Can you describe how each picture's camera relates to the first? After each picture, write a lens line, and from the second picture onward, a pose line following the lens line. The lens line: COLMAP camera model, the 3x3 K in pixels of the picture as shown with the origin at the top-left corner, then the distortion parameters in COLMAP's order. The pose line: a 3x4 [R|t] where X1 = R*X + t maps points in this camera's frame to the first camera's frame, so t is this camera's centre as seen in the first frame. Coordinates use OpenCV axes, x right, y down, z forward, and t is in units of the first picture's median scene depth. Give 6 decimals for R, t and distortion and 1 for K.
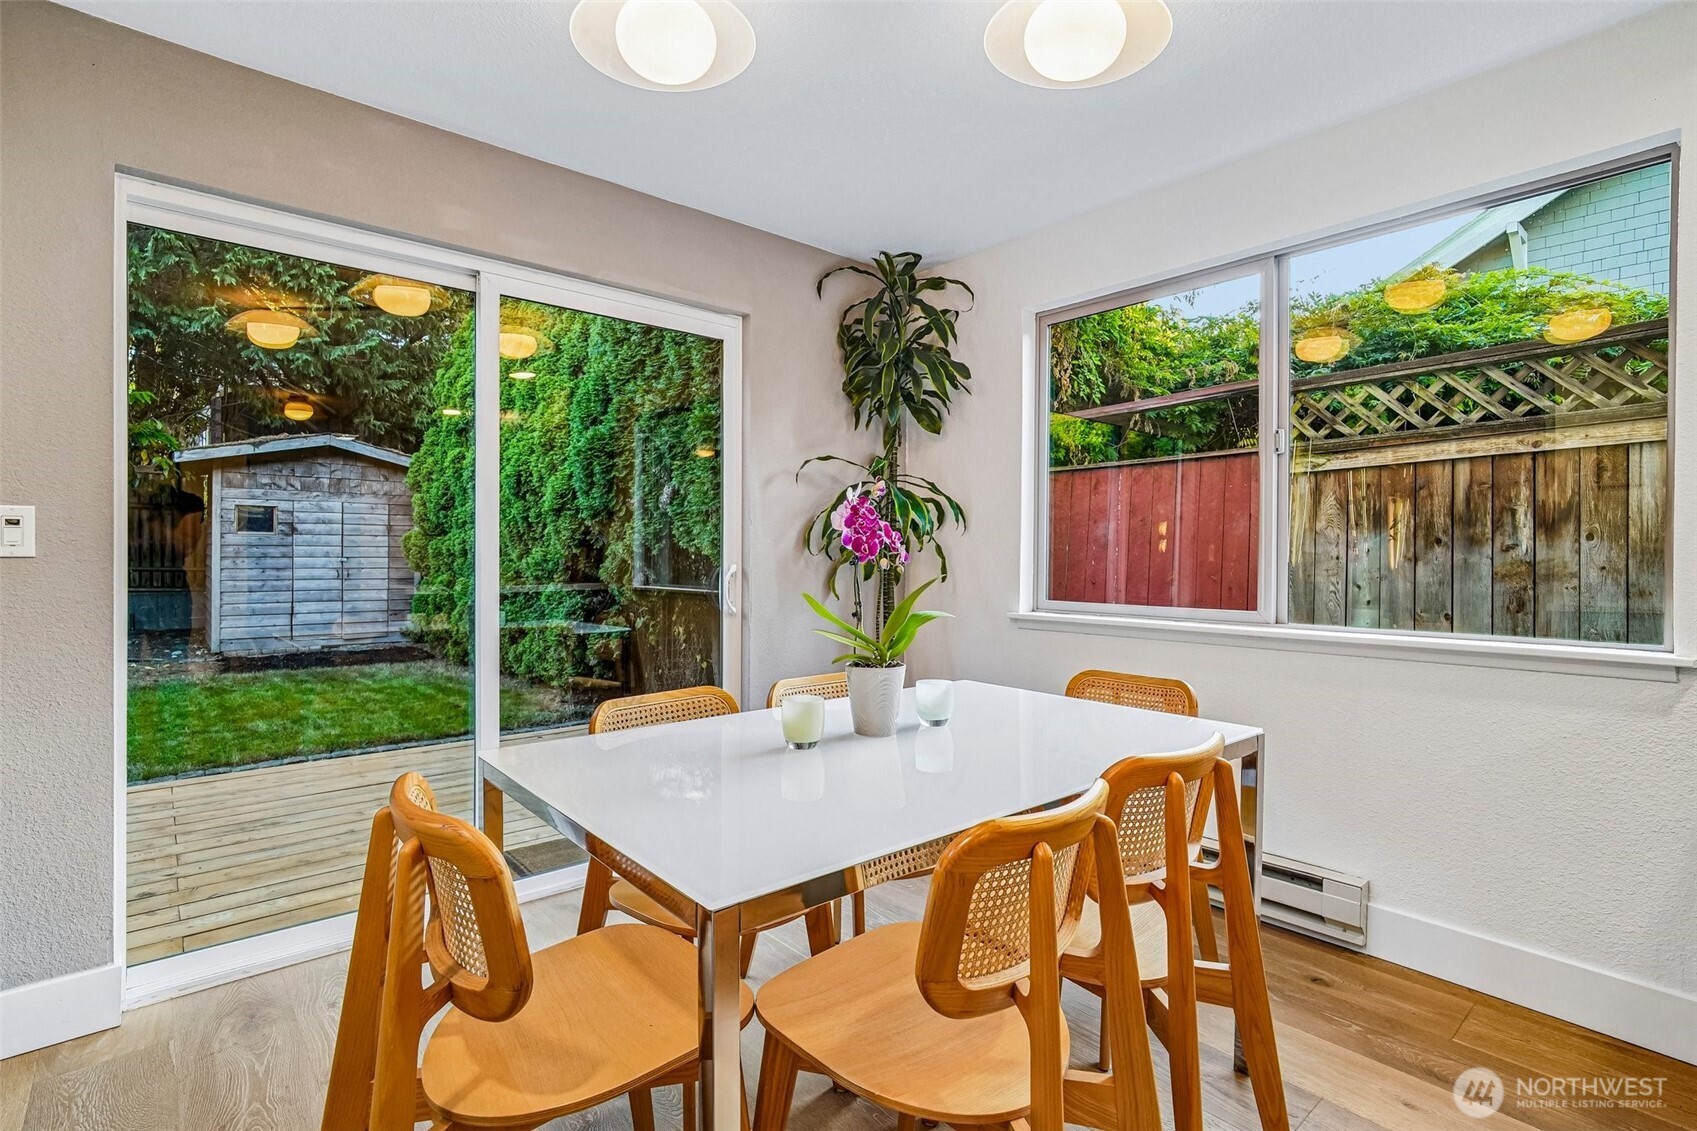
lens RADIAL K [[809.4, 0, 844.8], [0, 809.4, 558.7], [0, 0, 1]] dist [-0.000032, 0.001761]
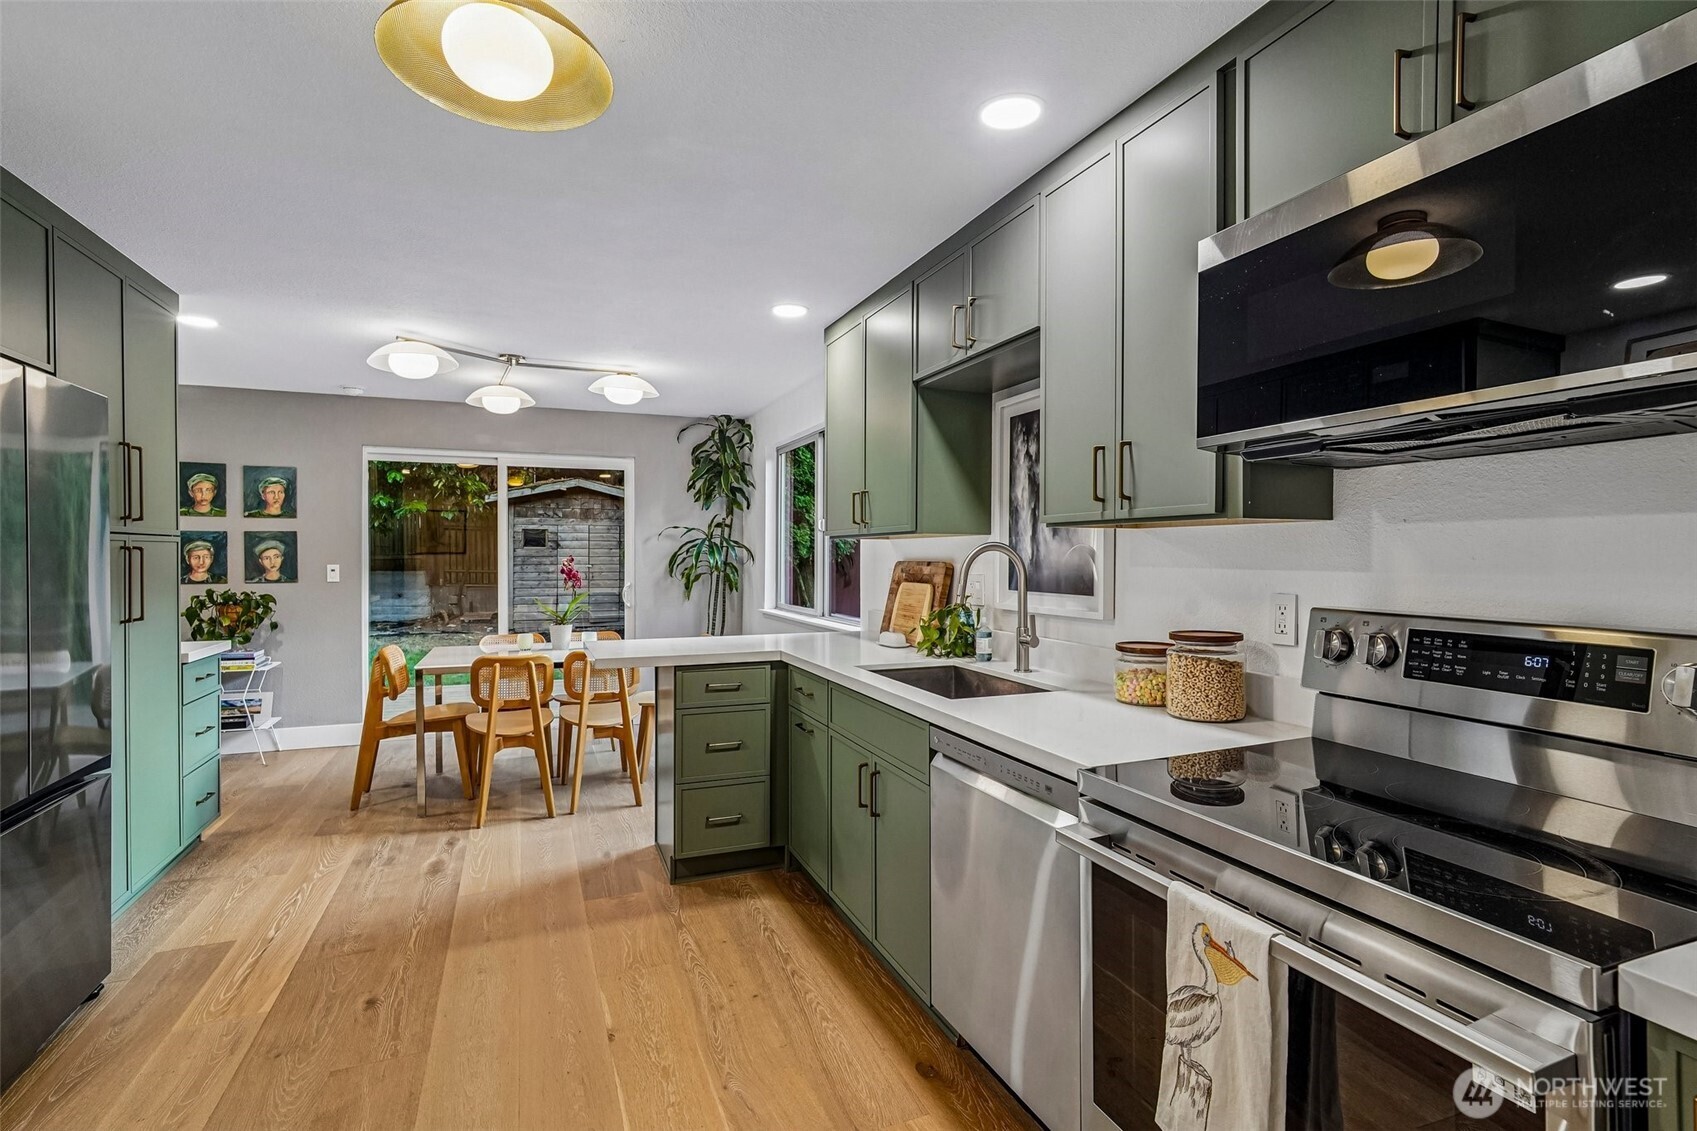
lens RADIAL K [[809.4, 0, 859.4], [0, 809.4, 562.0], [0, 0, 1]] dist [-0.000032, 0.001761]
pose [[0.949179, 0.000485, -0.314736, 0.949726], [0.001718, 0.999976, 0.006725, -0.050567], [0.314731, -0.006924, 0.949156, -0.662507]]
